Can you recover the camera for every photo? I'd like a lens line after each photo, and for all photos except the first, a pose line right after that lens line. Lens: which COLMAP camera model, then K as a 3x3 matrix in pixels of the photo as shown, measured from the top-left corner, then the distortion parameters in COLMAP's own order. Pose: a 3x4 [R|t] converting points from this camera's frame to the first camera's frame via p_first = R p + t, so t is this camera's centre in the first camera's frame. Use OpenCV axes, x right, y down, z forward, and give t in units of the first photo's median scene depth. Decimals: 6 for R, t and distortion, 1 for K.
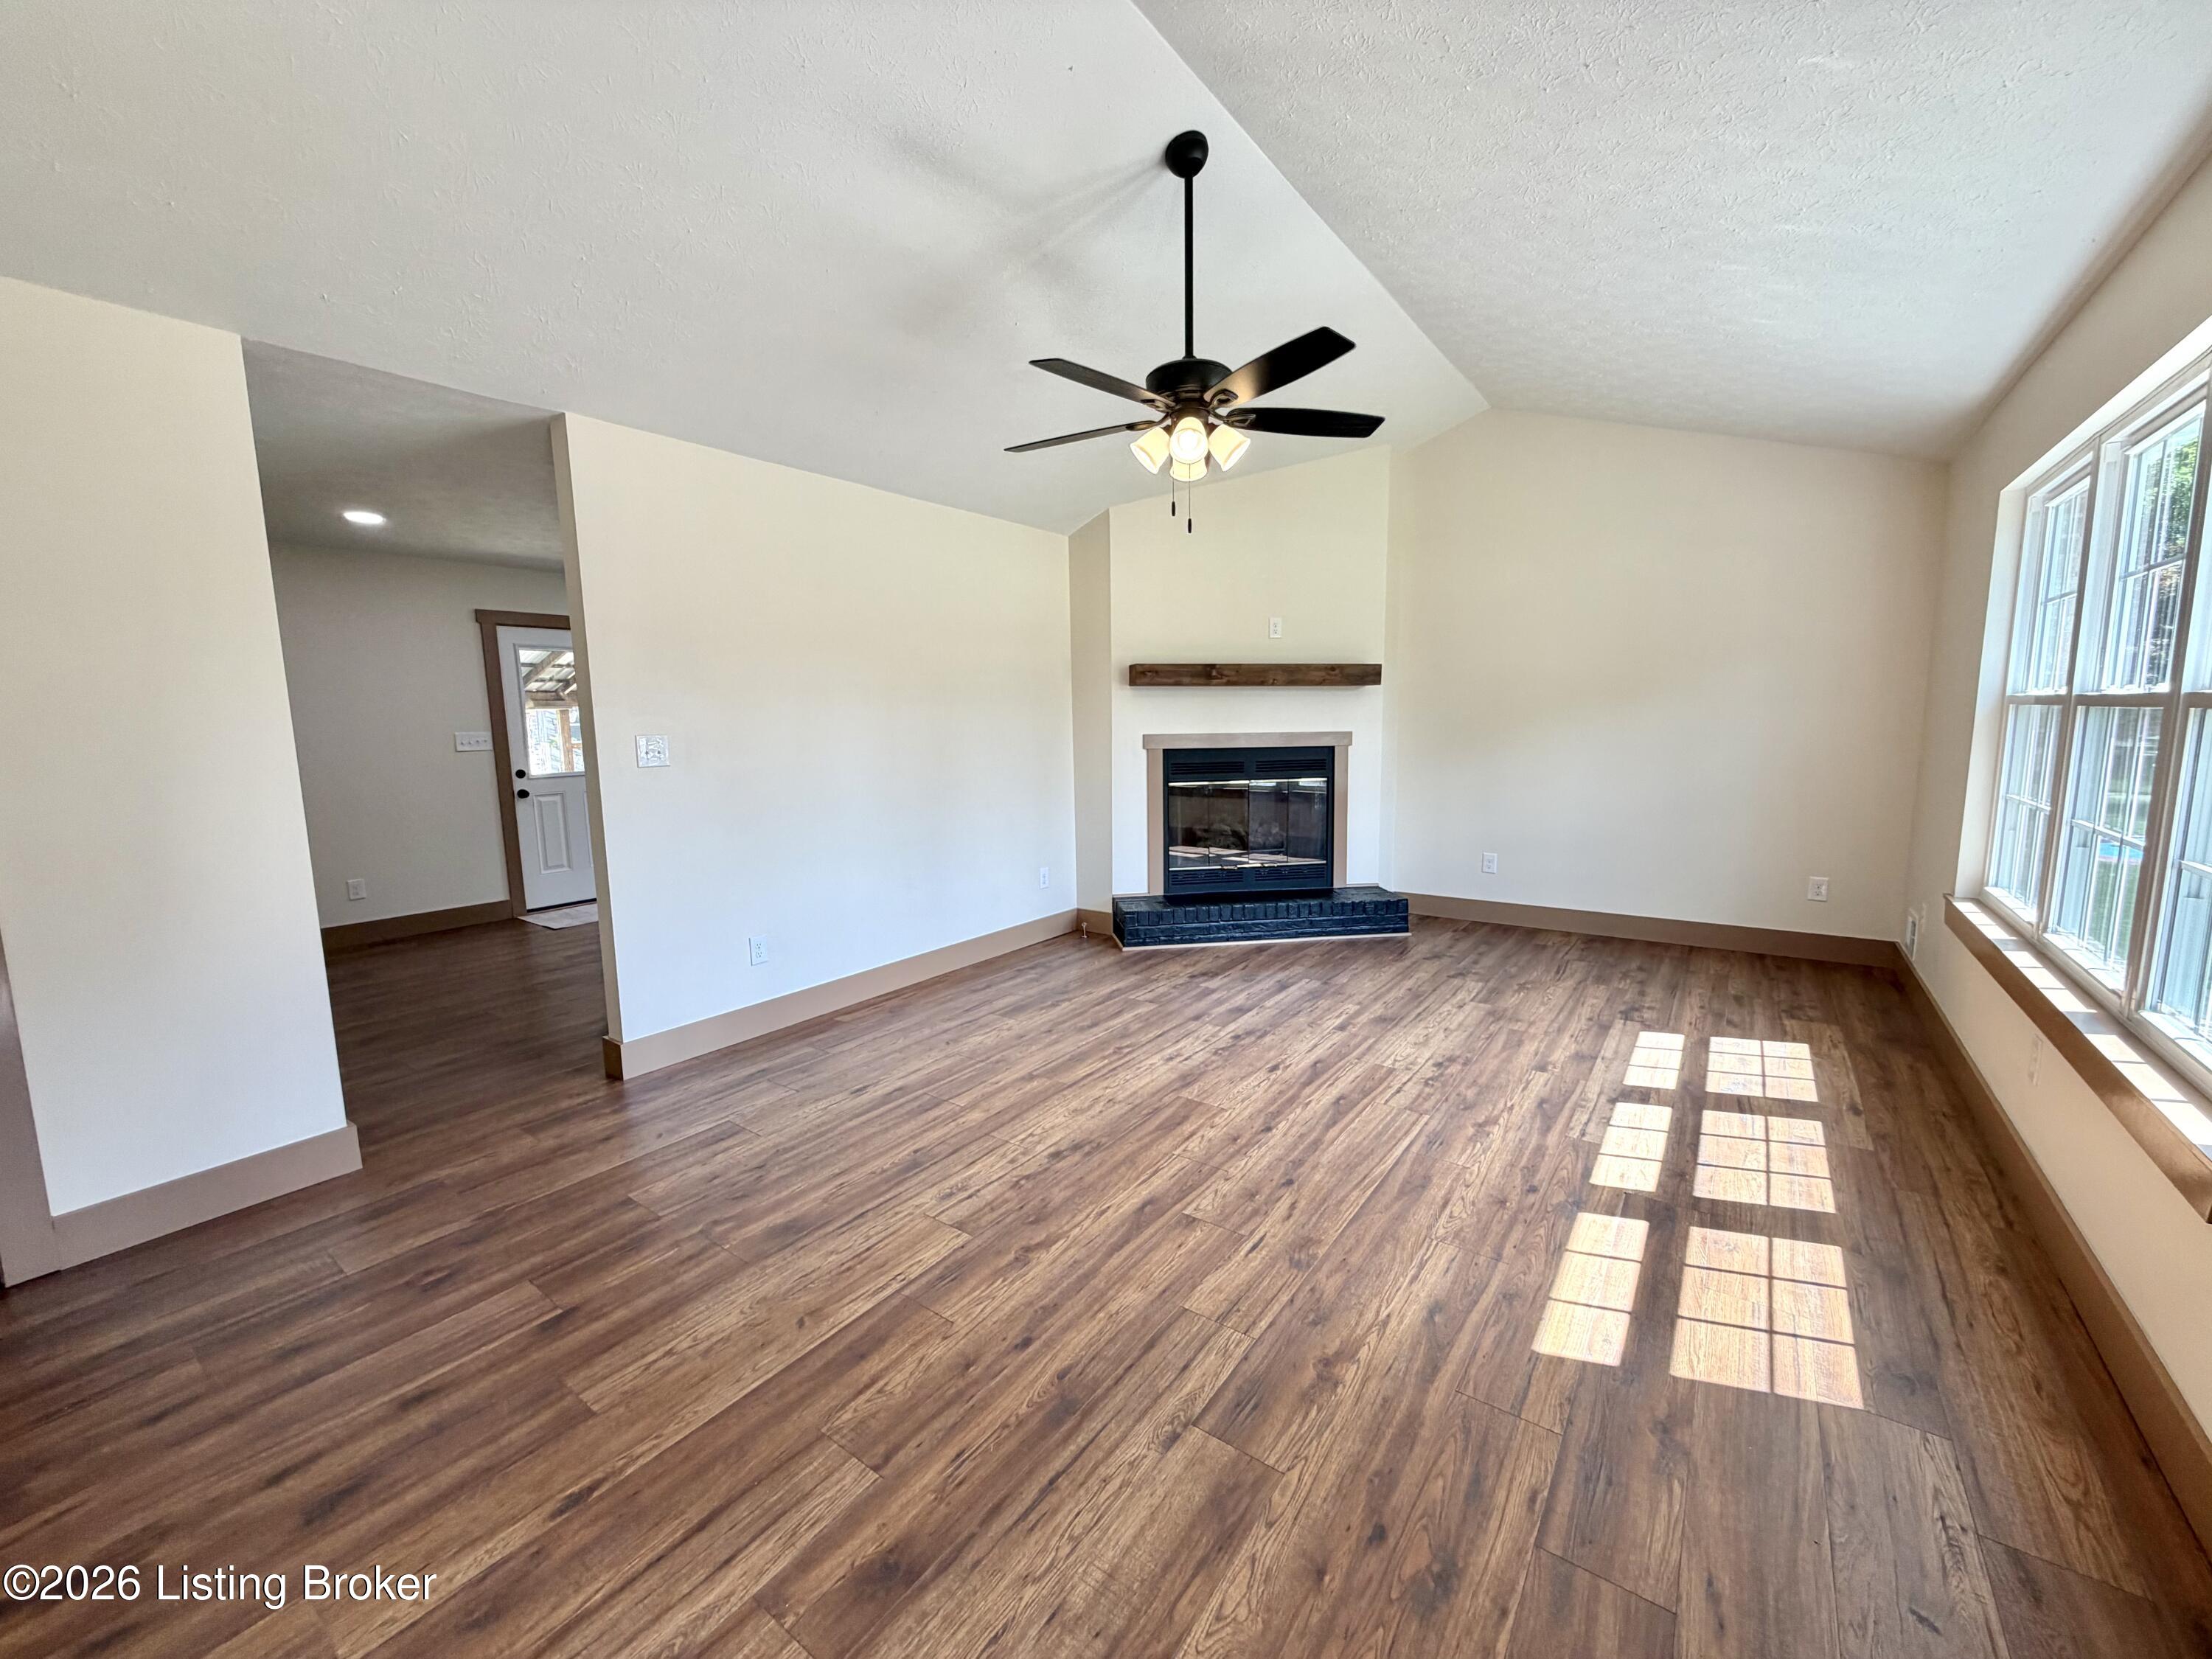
lens RADIAL K [[887.6, 0, 1097.4], [0, 887.6, 834.1], [0, 0, 1]] dist [-0.000398, 0.000048]
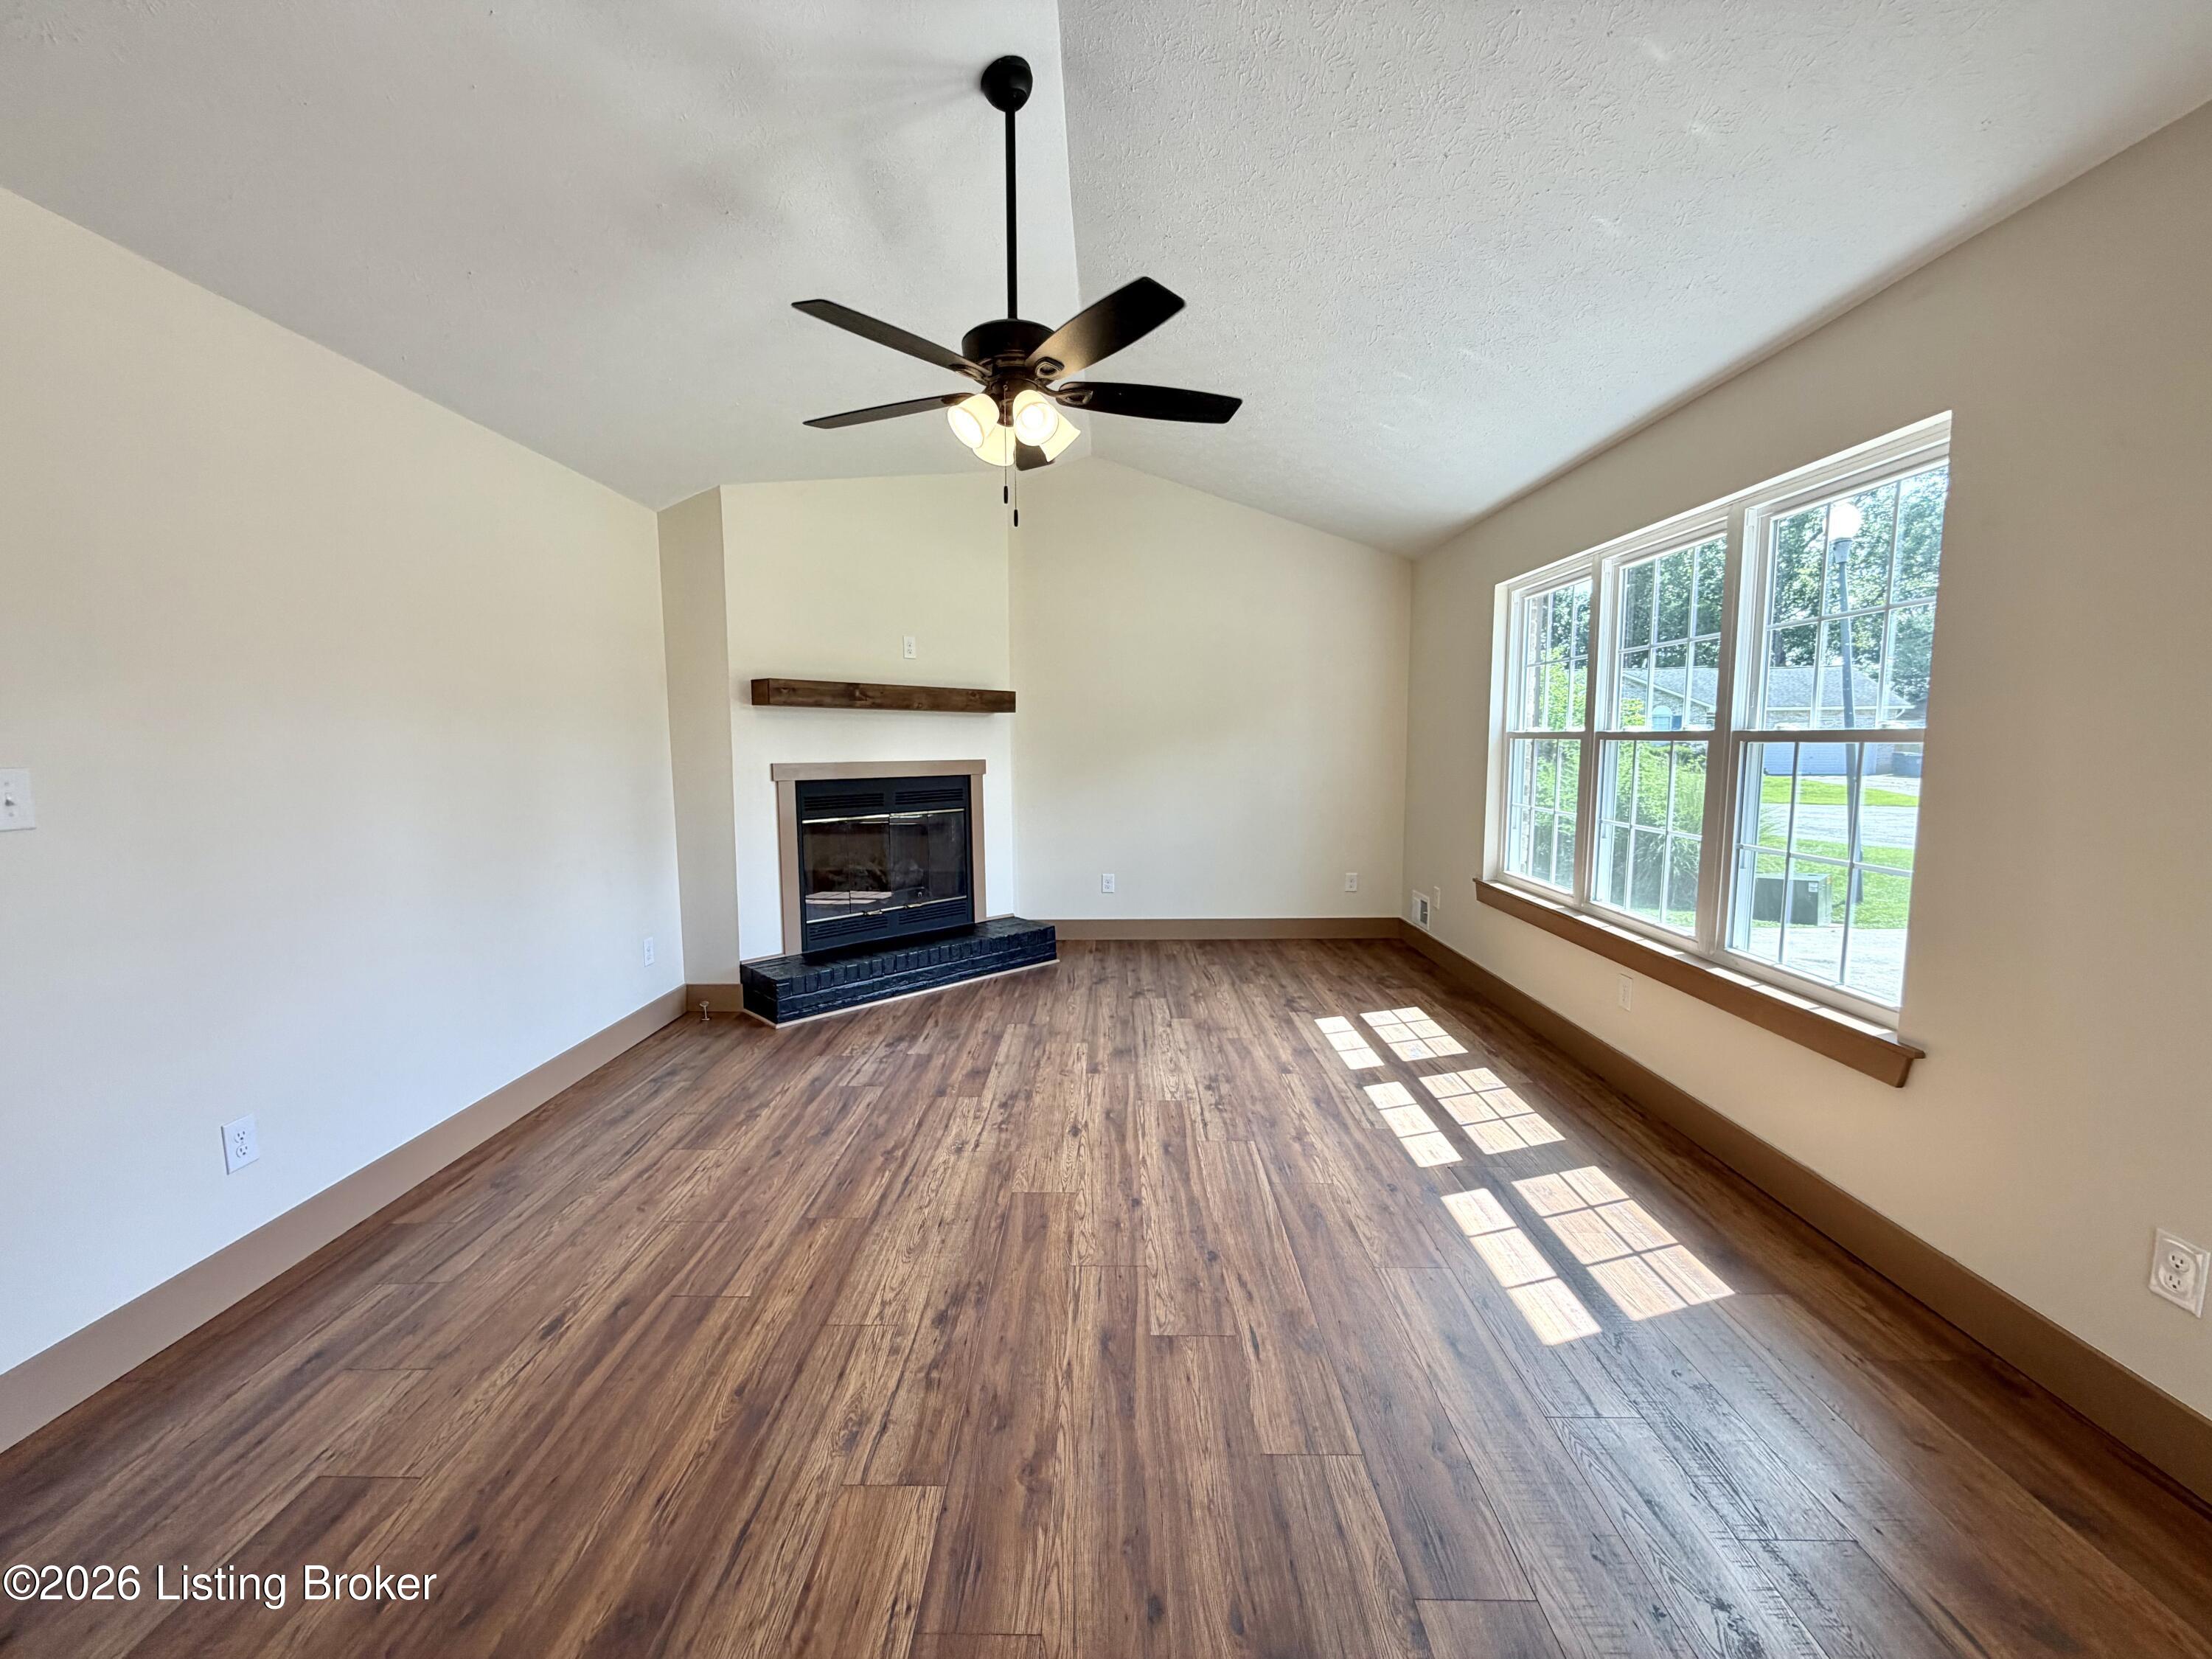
lens RADIAL K [[887.6, 0, 1104.0], [0, 887.6, 830.9], [0, 0, 1]] dist [-0.000398, 0.000048]
pose [[0.812796, -0.048682, 0.580511, -0.286325], [0.069394, 0.997498, -0.013512, -0.026172], [-0.578401, 0.051267, 0.814140, 0.233157]]
